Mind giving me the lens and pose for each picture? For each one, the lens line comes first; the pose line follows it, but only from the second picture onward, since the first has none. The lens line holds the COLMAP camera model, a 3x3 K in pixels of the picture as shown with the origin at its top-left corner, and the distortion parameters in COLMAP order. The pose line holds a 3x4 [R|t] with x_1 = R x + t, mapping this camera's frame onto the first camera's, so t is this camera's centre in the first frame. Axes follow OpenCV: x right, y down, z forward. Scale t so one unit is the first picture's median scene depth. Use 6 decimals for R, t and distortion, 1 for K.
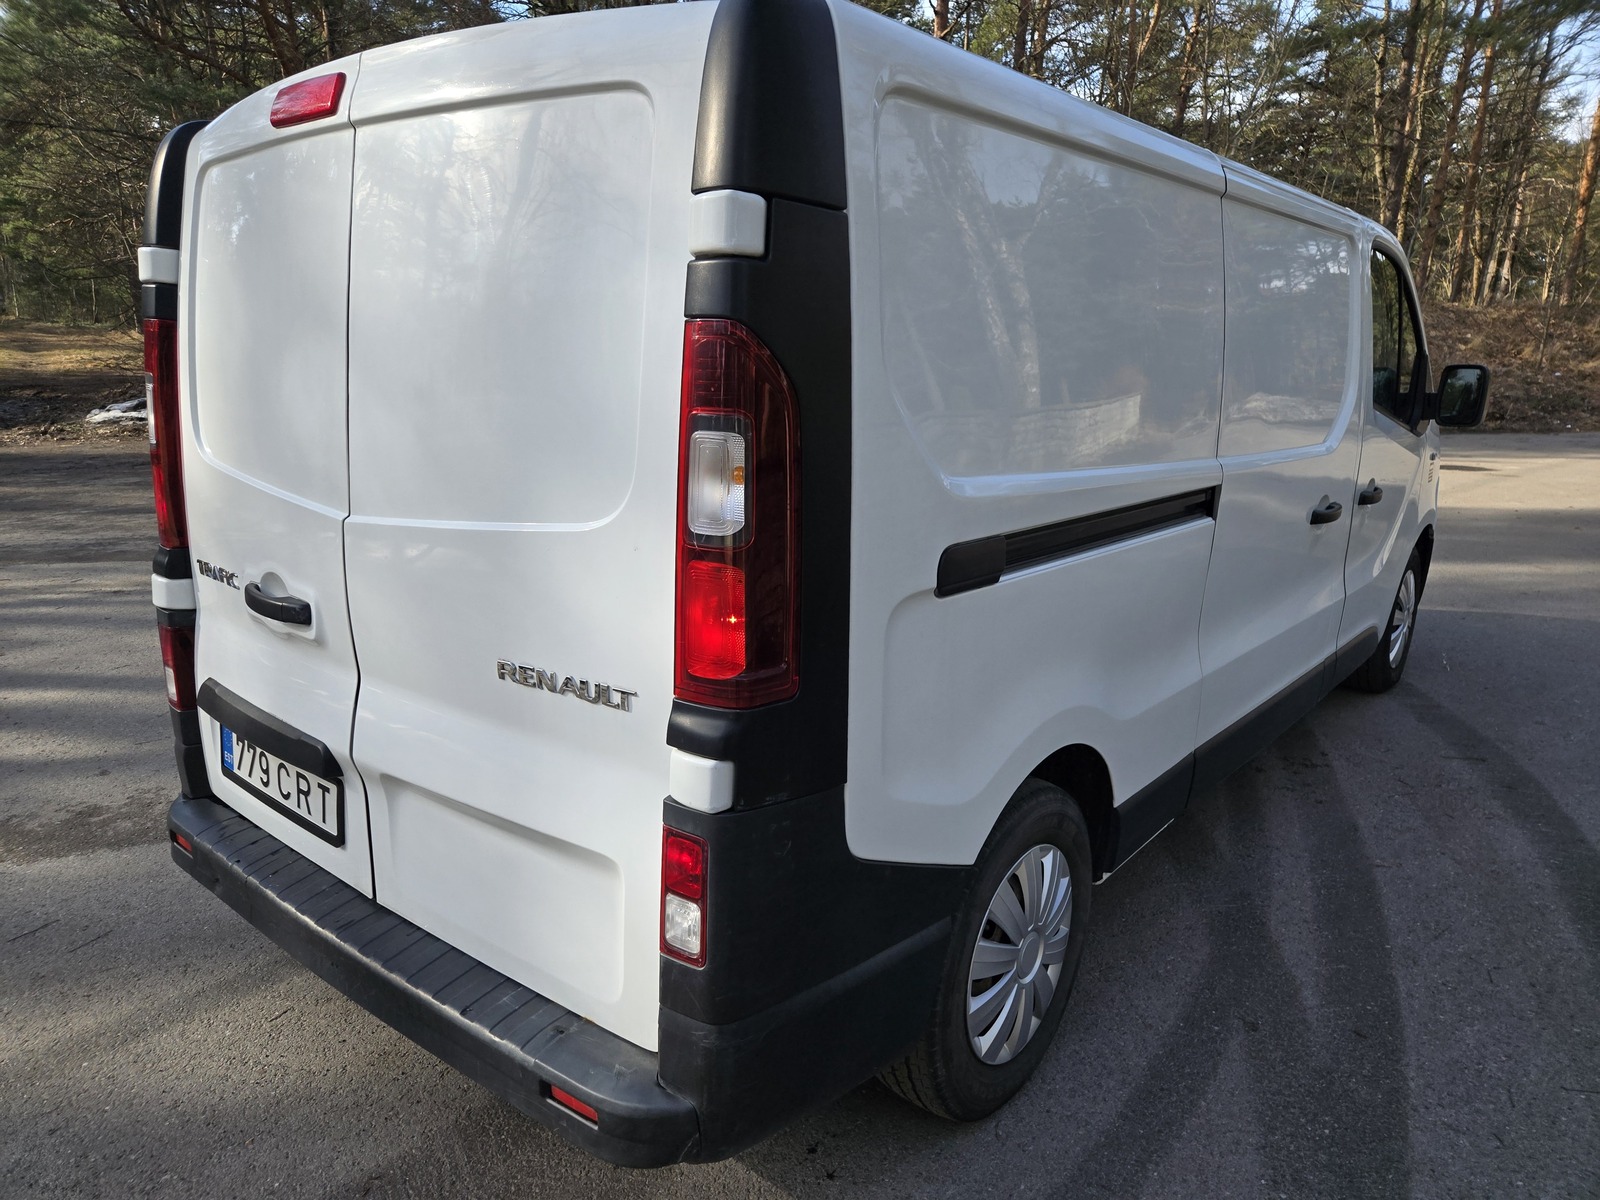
lens RADIAL K [[1314.1, 0, 800.0], [0, 1314.1, 600.0], [0, 0, 1]] dist [0.070876, -0.009633]
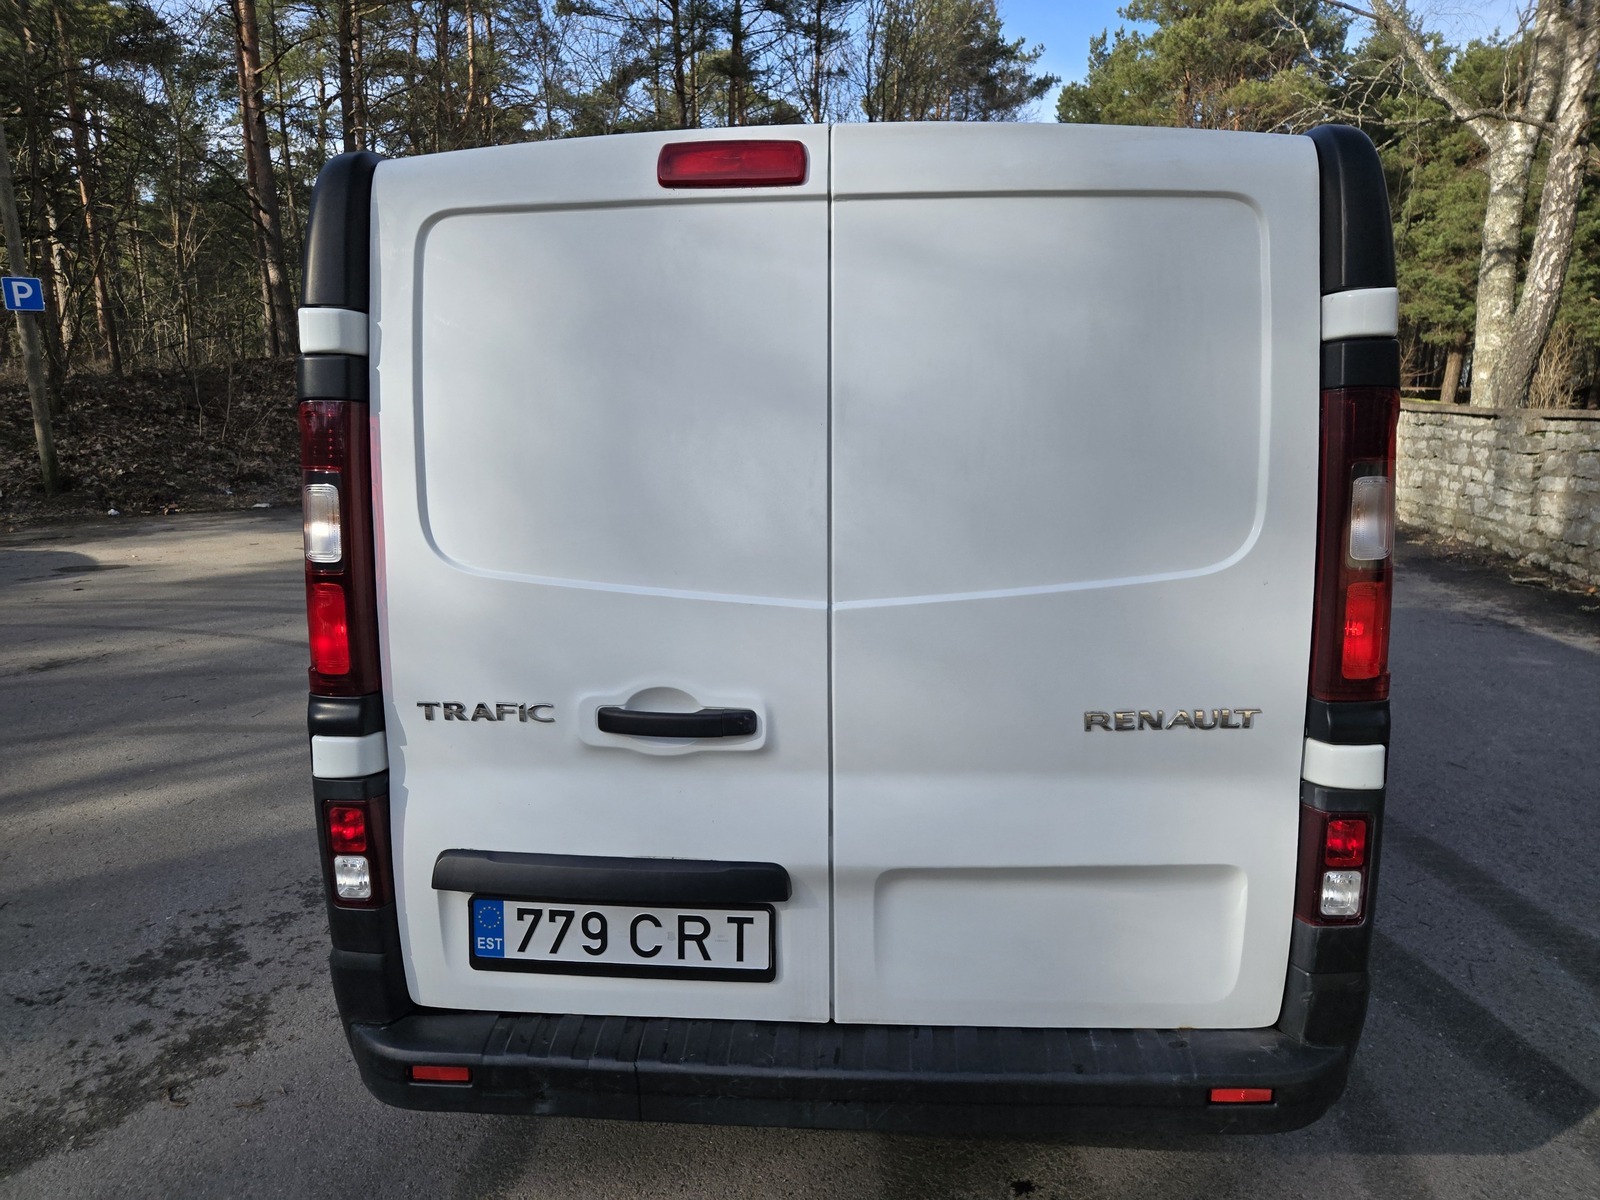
lens RADIAL K [[1314.1, 0, 800.0], [0, 1314.1, 600.0], [0, 0, 1]] dist [0.070876, -0.009633]
pose [[0.732359, -0.102547, 0.673153, -0.905498], [0.148420, 0.988865, -0.010832, -0.054620], [-0.664547, 0.107842, 0.739424, 0.302031]]
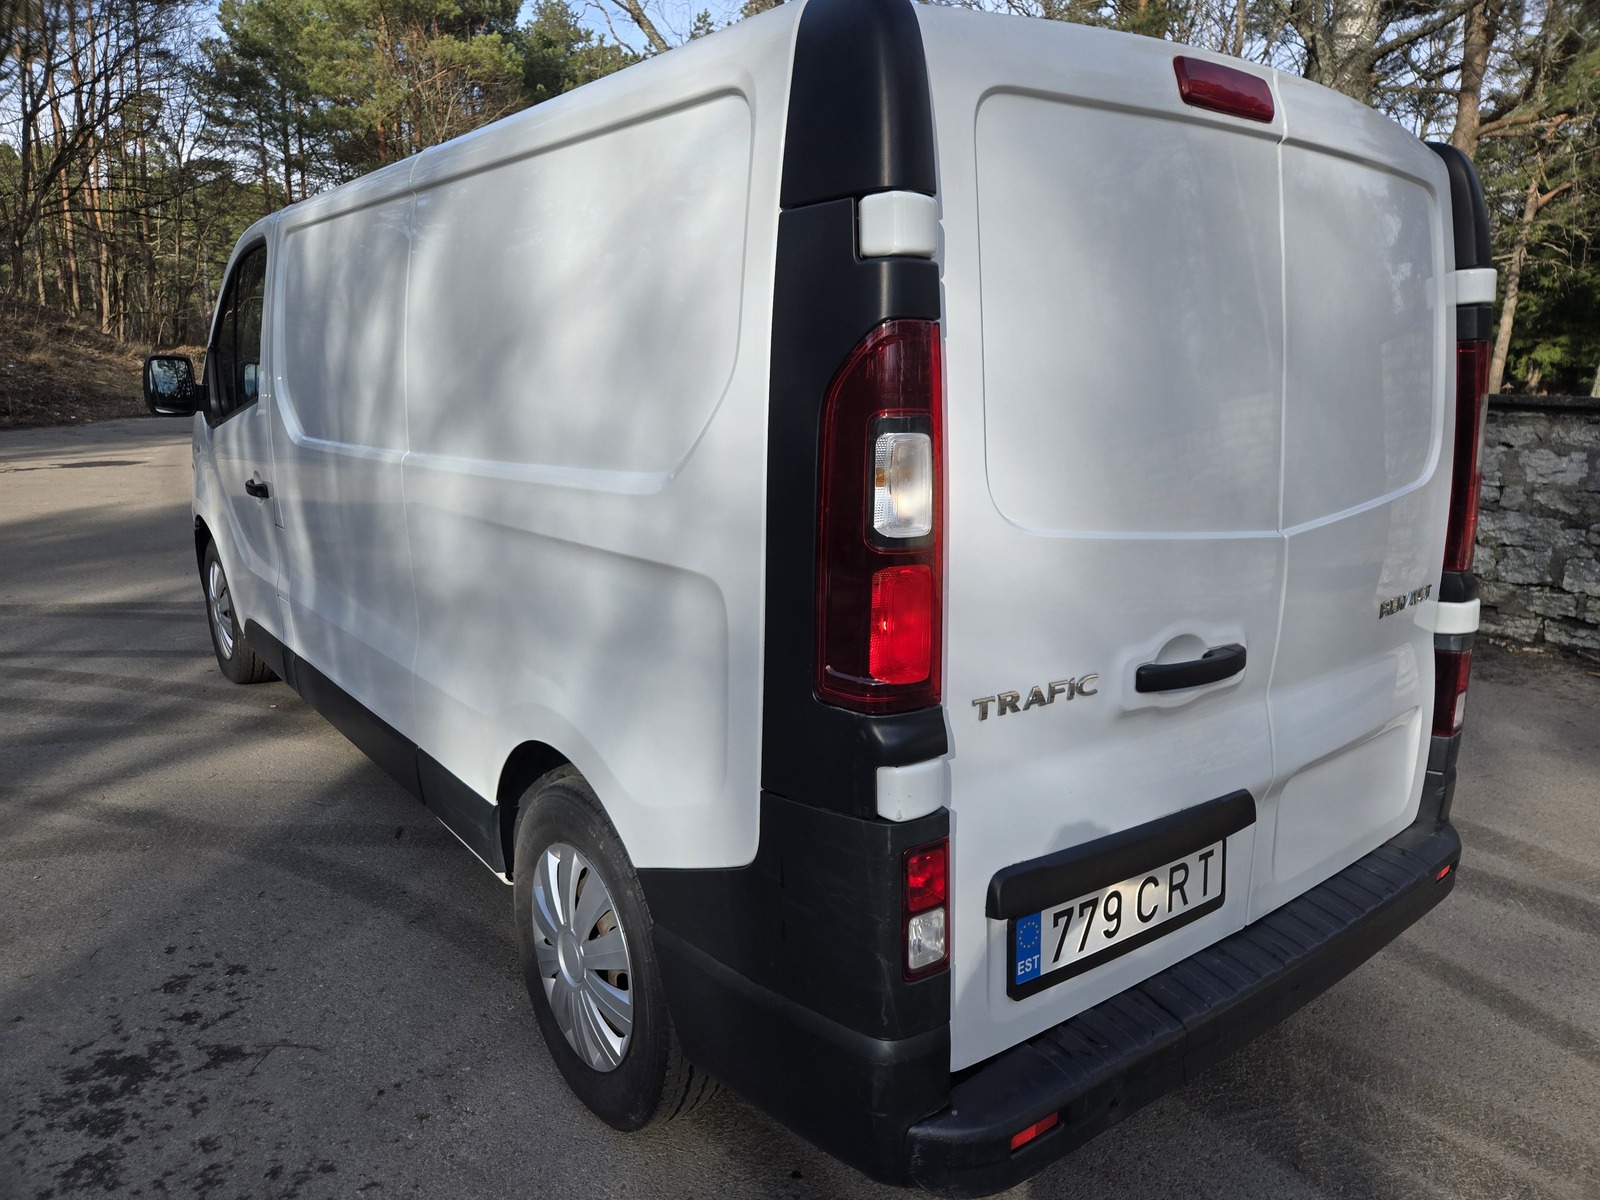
lens RADIAL K [[1314.1, 0, 800.0], [0, 1314.1, 600.0], [0, 0, 1]] dist [0.070876, -0.009633]
pose [[-0.041842, -0.167429, 0.984996, -1.207080], [0.204217, 0.963613, 0.172470, -0.236439], [-0.978031, 0.208370, -0.006128, 1.247684]]
